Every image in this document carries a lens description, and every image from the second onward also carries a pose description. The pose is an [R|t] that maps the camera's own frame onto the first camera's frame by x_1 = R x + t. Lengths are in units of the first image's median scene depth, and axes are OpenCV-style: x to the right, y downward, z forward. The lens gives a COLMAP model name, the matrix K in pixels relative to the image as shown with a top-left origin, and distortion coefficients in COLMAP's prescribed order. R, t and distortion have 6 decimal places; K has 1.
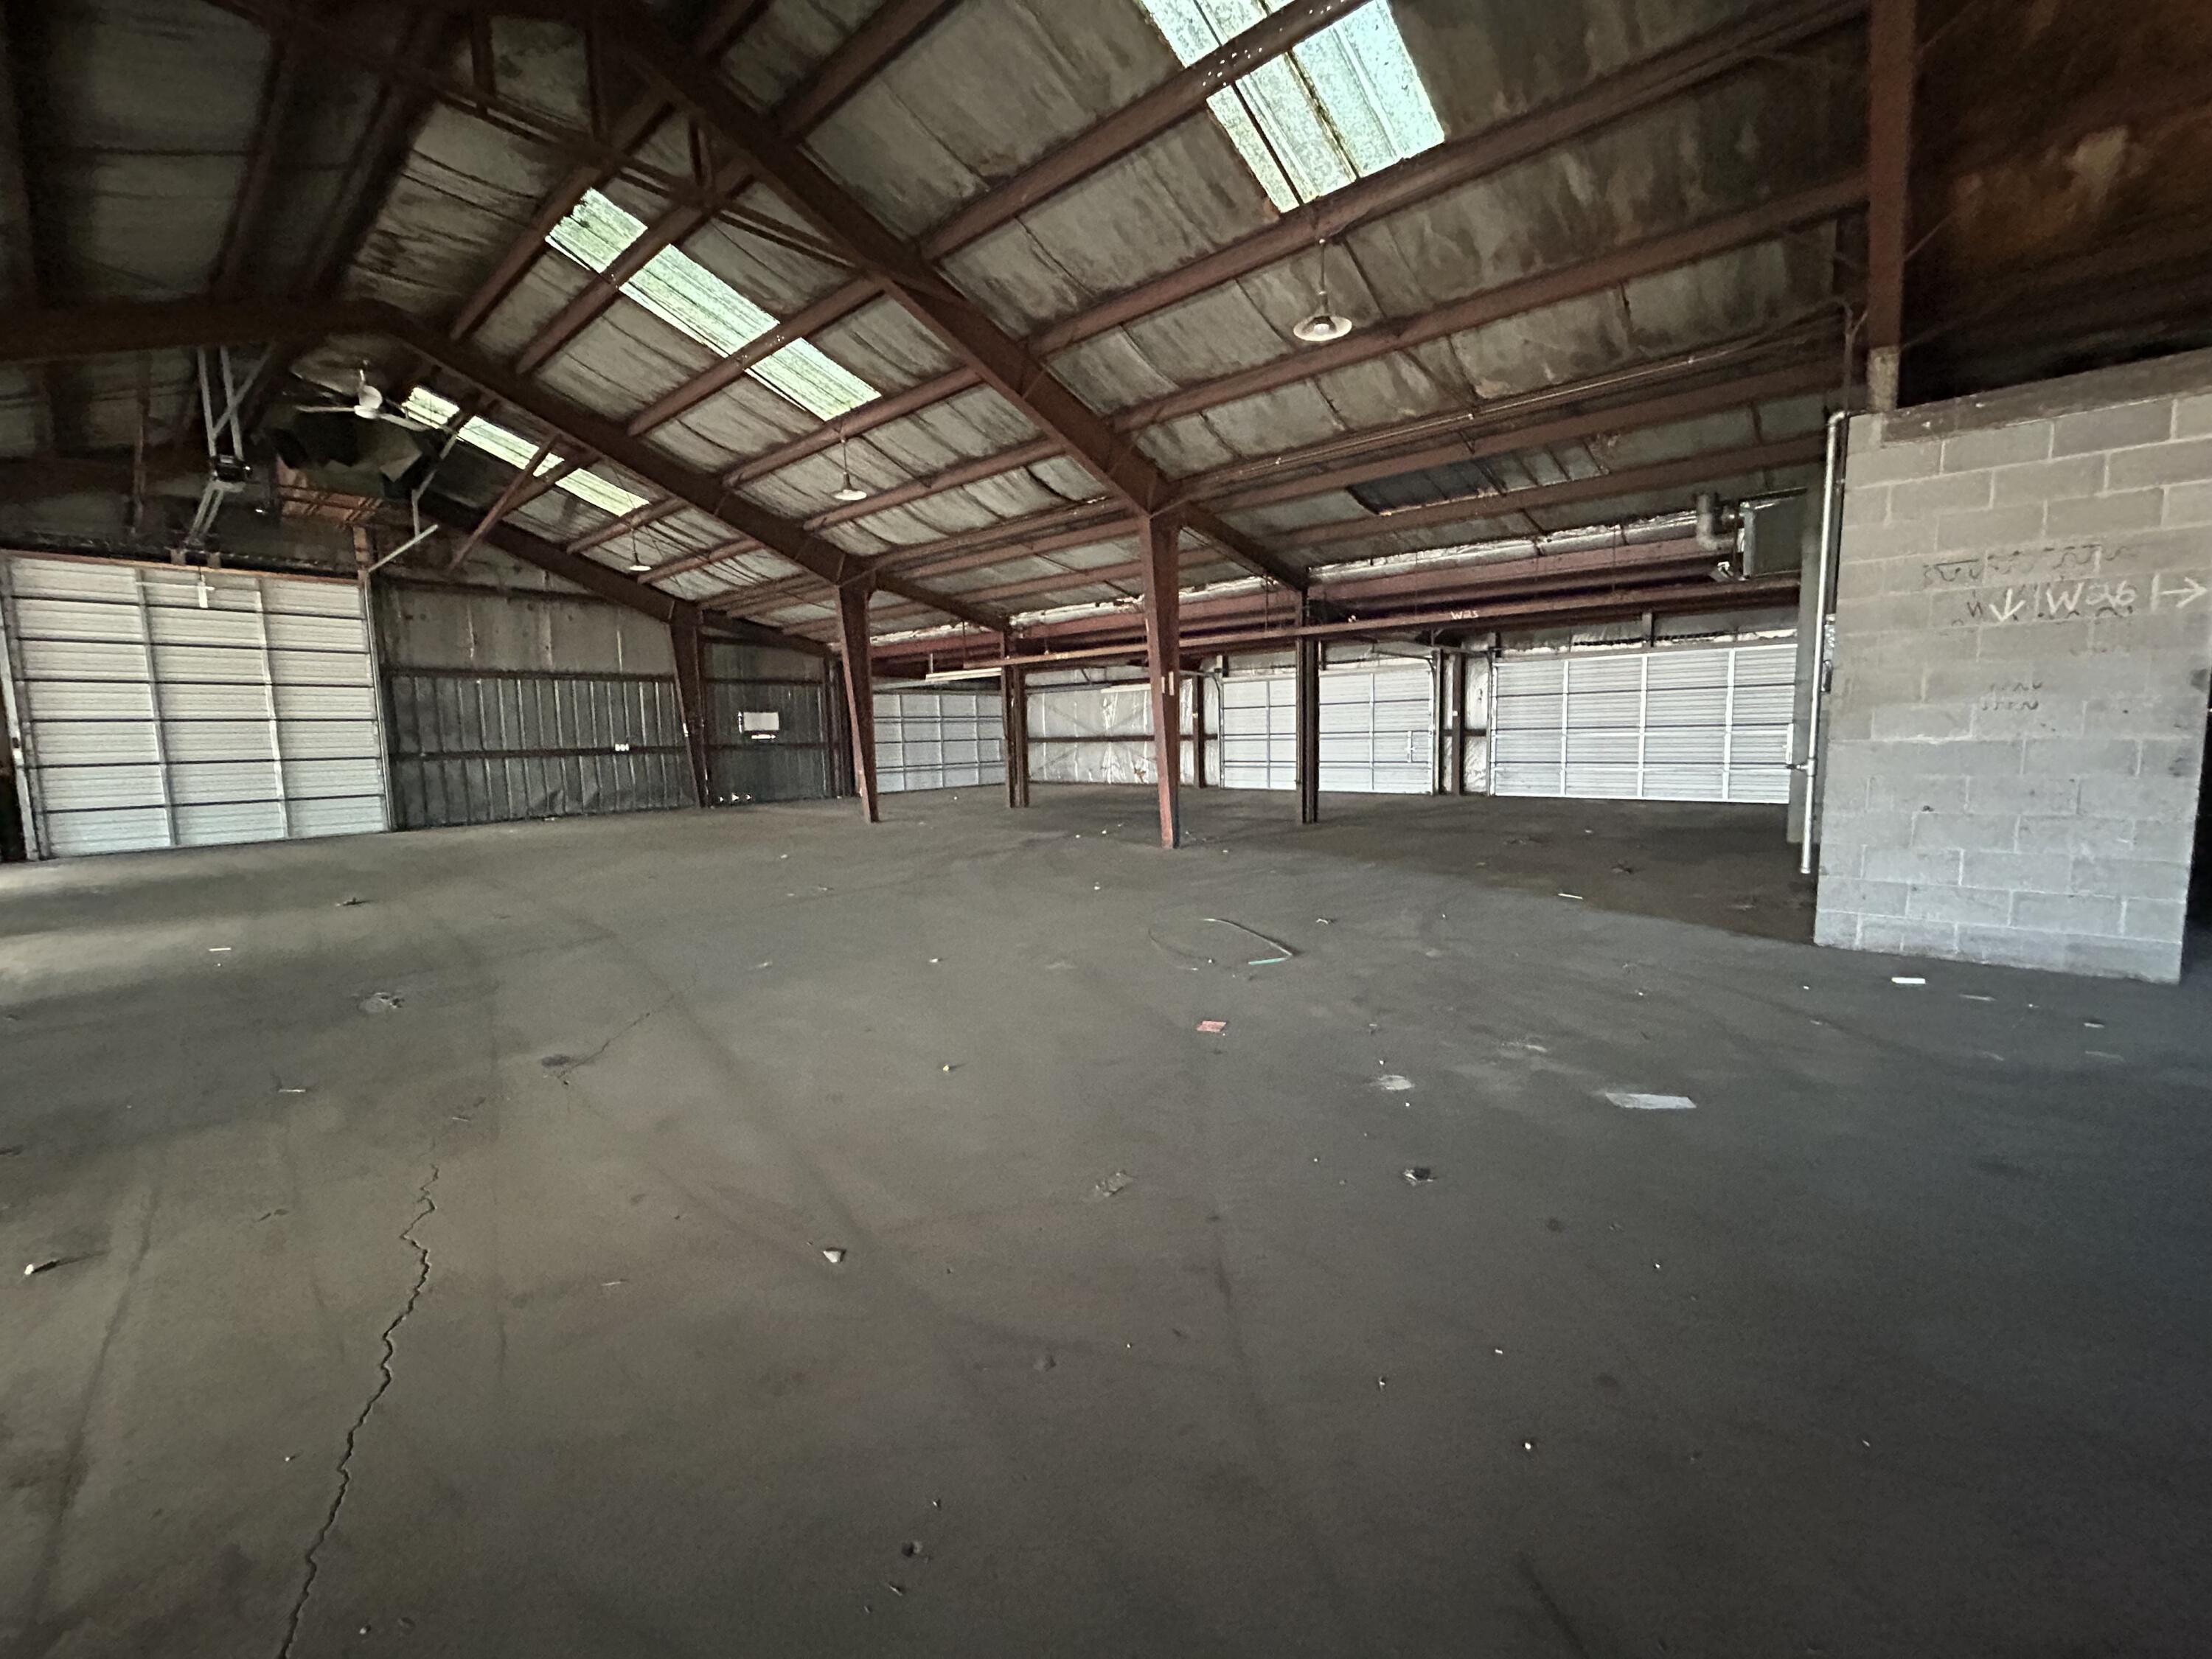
lens RADIAL K [[891.4, 0, 1106.6], [0, 891.4, 832.1], [0, 0, 1]] dist [-0.000024, 0.000125]
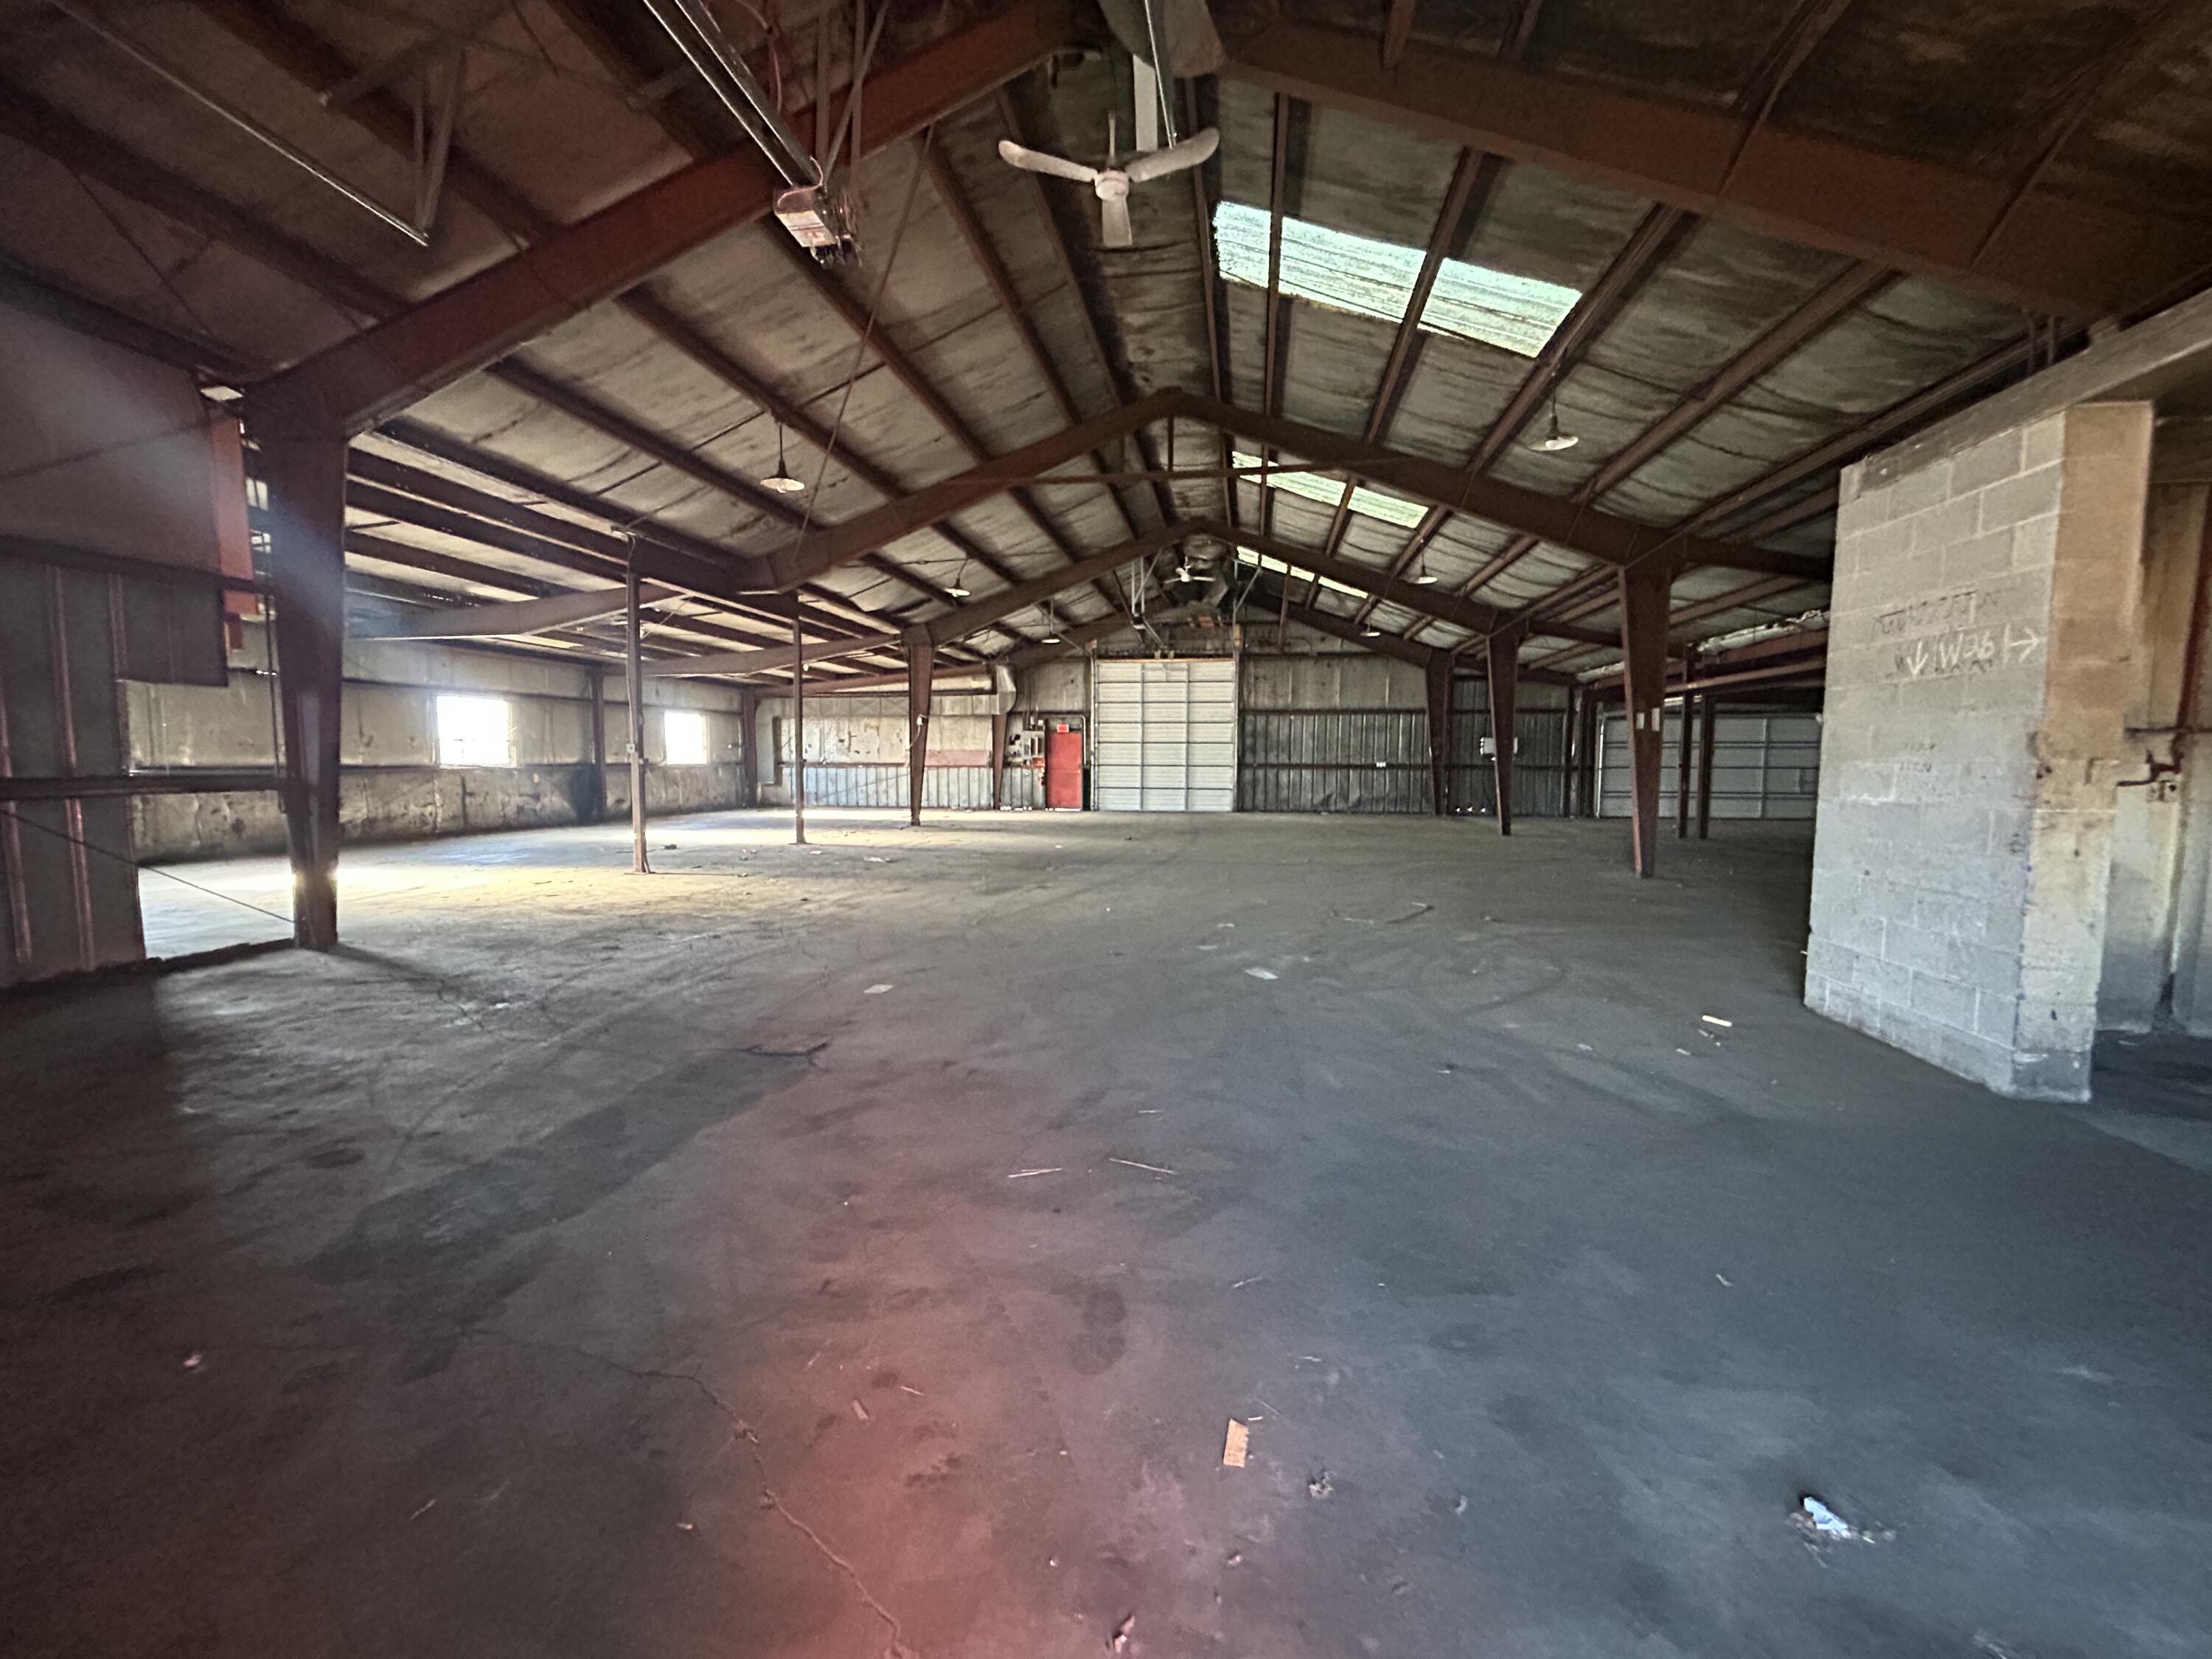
lens RADIAL K [[891.4, 0, 1104.6], [0, 891.4, 830.5], [0, 0, 1]] dist [-0.000024, 0.000125]
pose [[0.533275, 0.094523, -0.840645, 0.437913], [-0.111782, 0.992898, 0.040732, -0.006440], [0.838524, 0.072248, 0.540053, -0.063707]]
